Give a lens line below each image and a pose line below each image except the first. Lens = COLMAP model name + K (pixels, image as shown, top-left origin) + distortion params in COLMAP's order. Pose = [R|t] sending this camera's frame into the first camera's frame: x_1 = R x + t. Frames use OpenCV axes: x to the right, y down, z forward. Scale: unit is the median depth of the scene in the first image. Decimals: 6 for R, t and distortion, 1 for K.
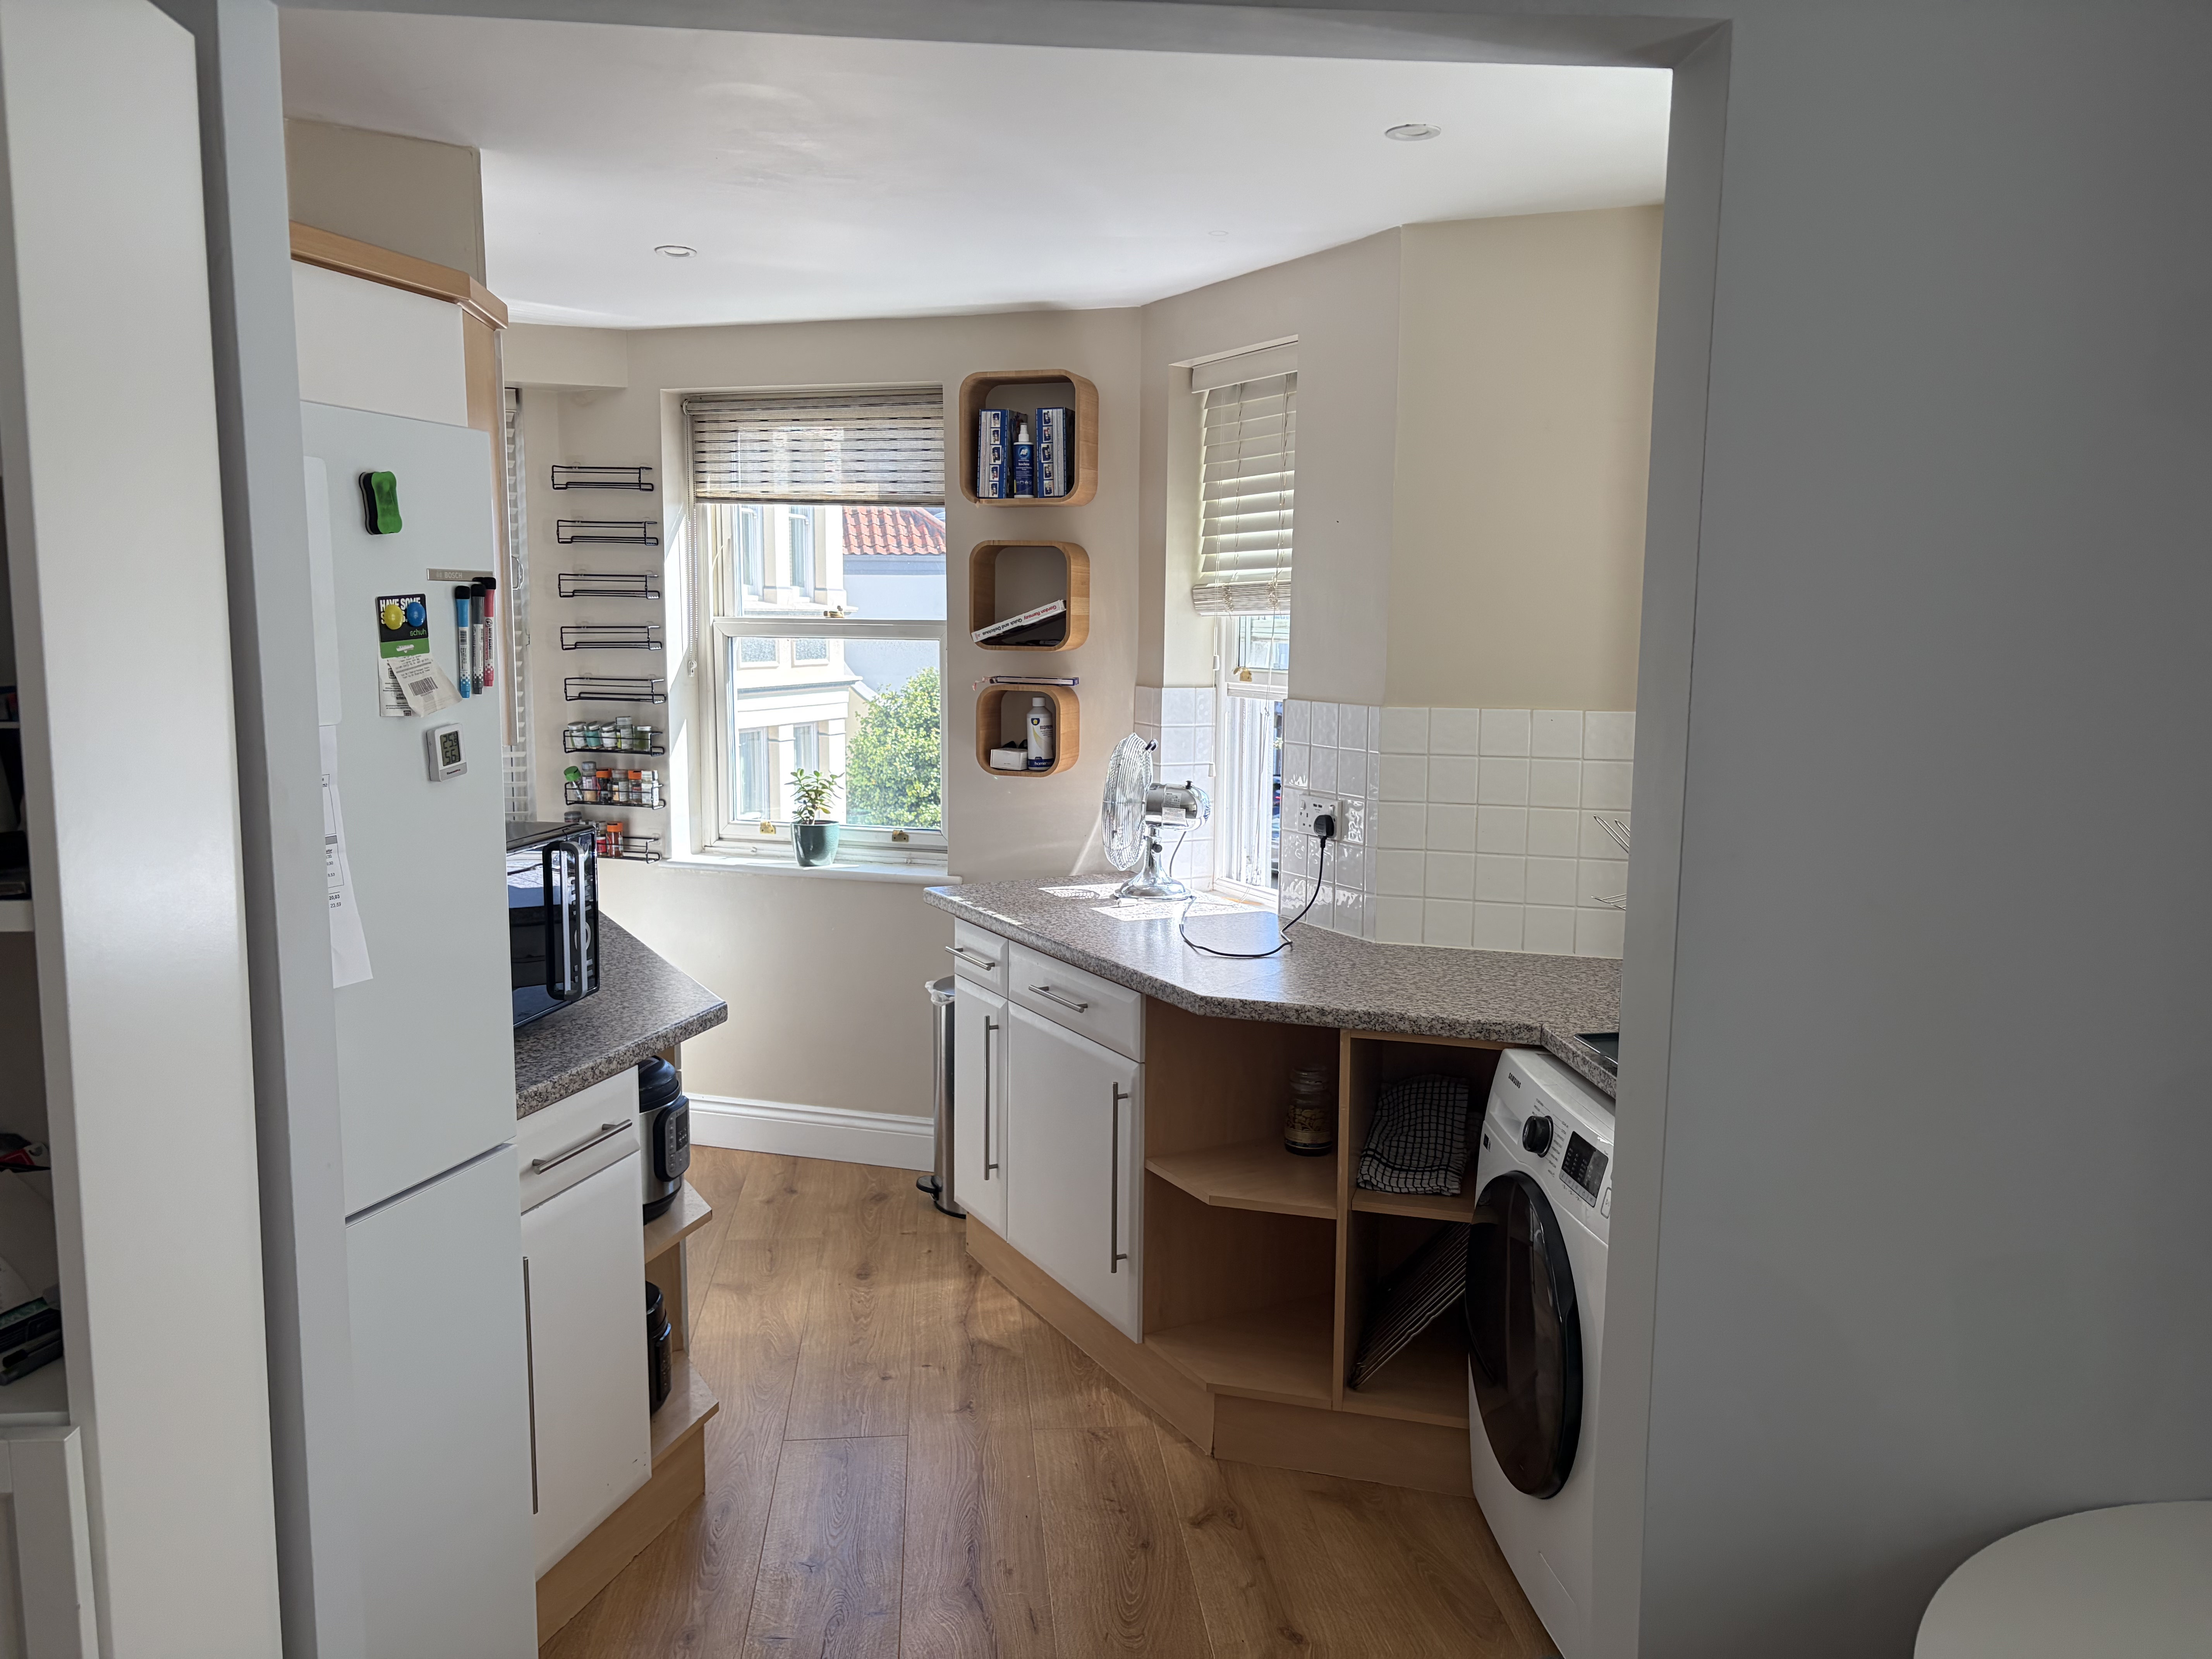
lens RADIAL K [[1644.7, 0, 1106.0], [0, 1644.7, 829.5], [0, 0, 1]] dist [0.001588, -0.001771]
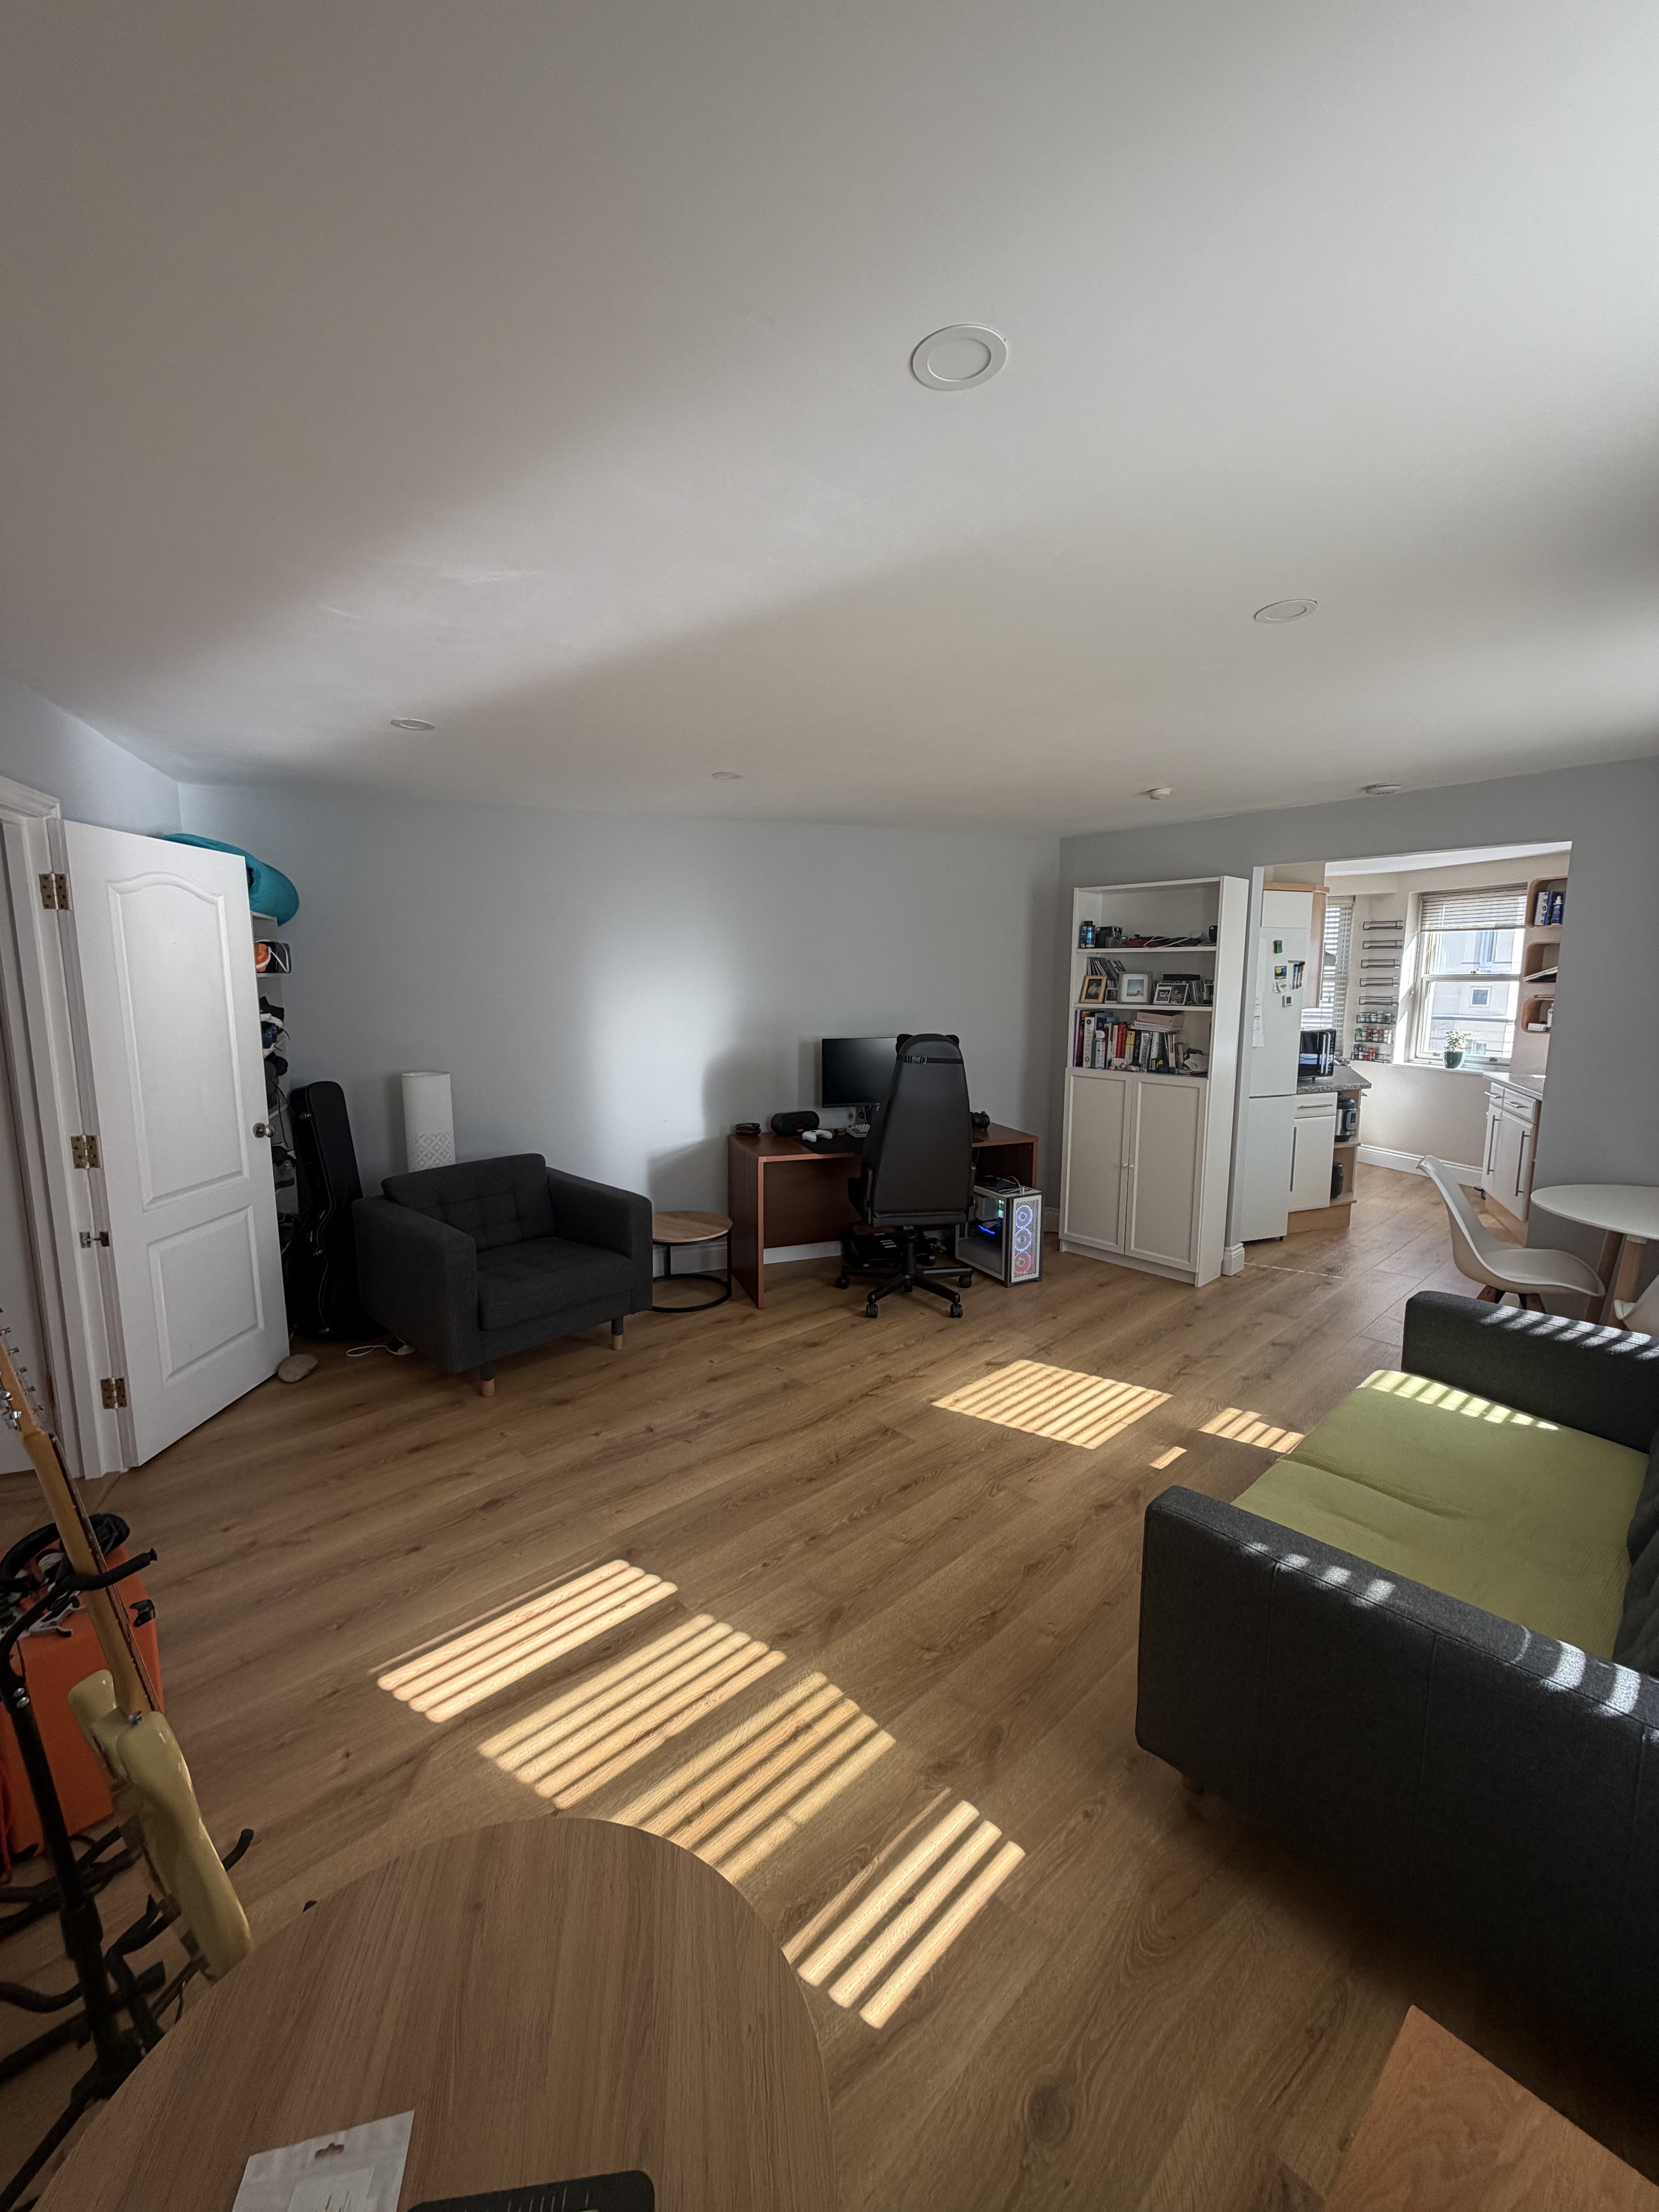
lens RADIAL K [[876.6, 0, 829.5], [0, 876.6, 1106.0], [0, 0, 1]] dist [0.000487, 0.000074]
pose [[0.595333, 0.103489, -0.796786, 0.373284], [-0.097965, 0.993621, 0.055857, 0.106620], [0.797484, 0.044804, 0.601674, -0.672140]]
